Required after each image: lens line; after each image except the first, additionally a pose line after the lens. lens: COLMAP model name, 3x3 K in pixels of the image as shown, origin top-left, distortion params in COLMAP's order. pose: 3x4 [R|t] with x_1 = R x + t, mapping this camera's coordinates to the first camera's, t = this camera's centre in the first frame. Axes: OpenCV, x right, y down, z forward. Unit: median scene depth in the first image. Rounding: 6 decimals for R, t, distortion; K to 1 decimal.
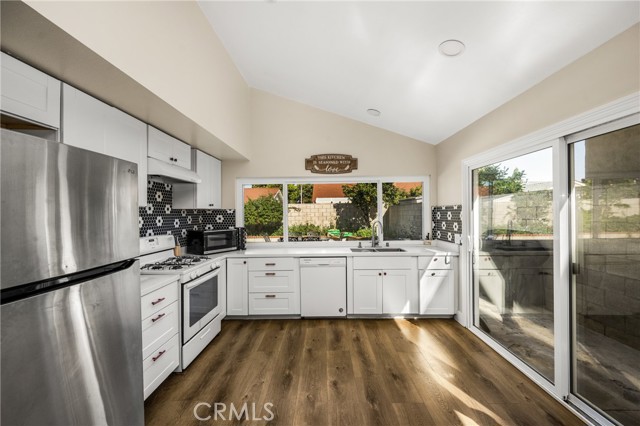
lens RADIAL K [[254.3, 0, 320.0], [0, 254.3, 213.0], [0, 0, 1]] dist [-0.002676, 0.000123]
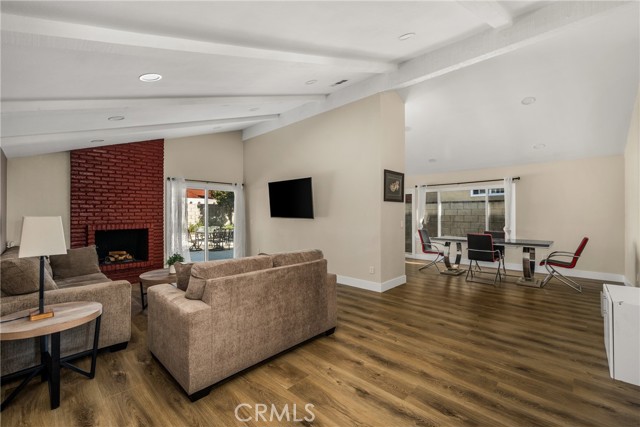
lens RADIAL K [[273.5, 0, 320.0], [0, 273.5, 213.5], [0, 0, 1]] dist [0.001581, 0.000116]
pose [[0.684514, 0.011894, 0.728903, -1.780505], [-0.006943, 0.999928, -0.009796, 0.054864], [-0.728967, 0.001645, 0.684547, -0.833684]]
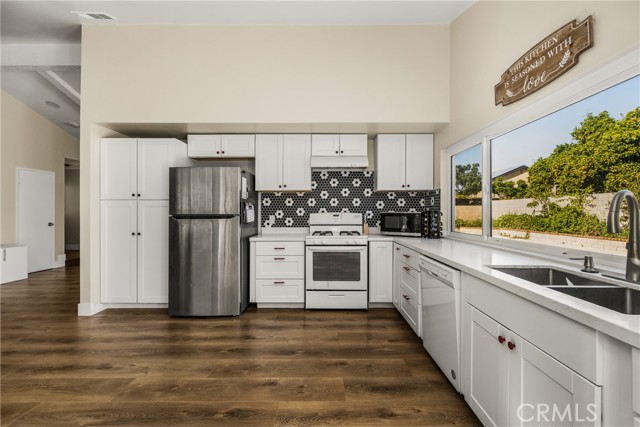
lens RADIAL K [[265.7, 0, 328.9], [0, 265.7, 211.2], [0, 0, 1]] dist [-0.000042, 0.000140]
pose [[0.014079, 0.008743, -0.999863, 0.595858], [0.000649, 0.999961, 0.008753, 0.057818], [0.999901, -0.000772, 0.014073, 0.746422]]
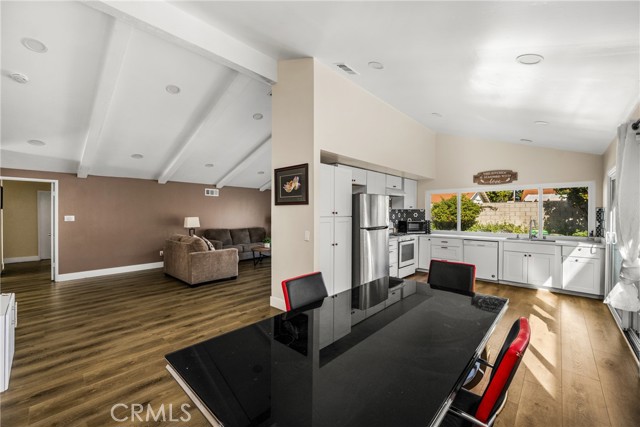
lens RADIAL K [[260.8, 0, 320.0], [0, 260.8, 213.5], [0, 0, 1]] dist [-0.000636, 0.000211]
pose [[0.743979, 0.016223, -0.668006, 0.347731], [-0.009567, 0.999861, 0.013627, -0.005044], [0.668134, -0.003747, 0.744031, -0.857398]]
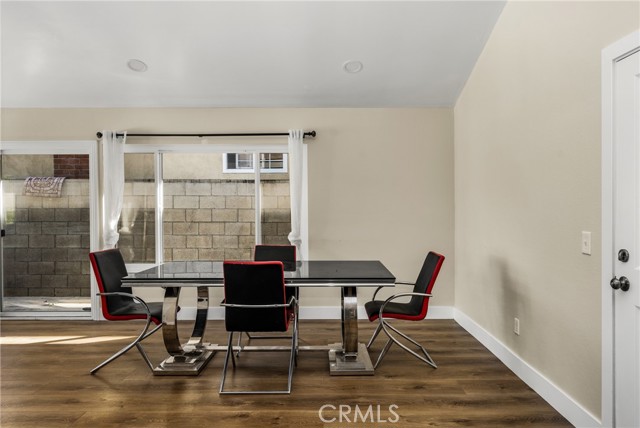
lens RADIAL K [[409.6, 0, 330.9], [0, 409.6, 211.9], [0, 0, 1]] dist [0.001466, -0.000089]
pose [[-0.020390, -0.005311, 0.999778, -0.901729], [0.002106, 0.999983, 0.005355, 0.042188], [-0.999790, 0.002215, -0.020379, -0.577262]]
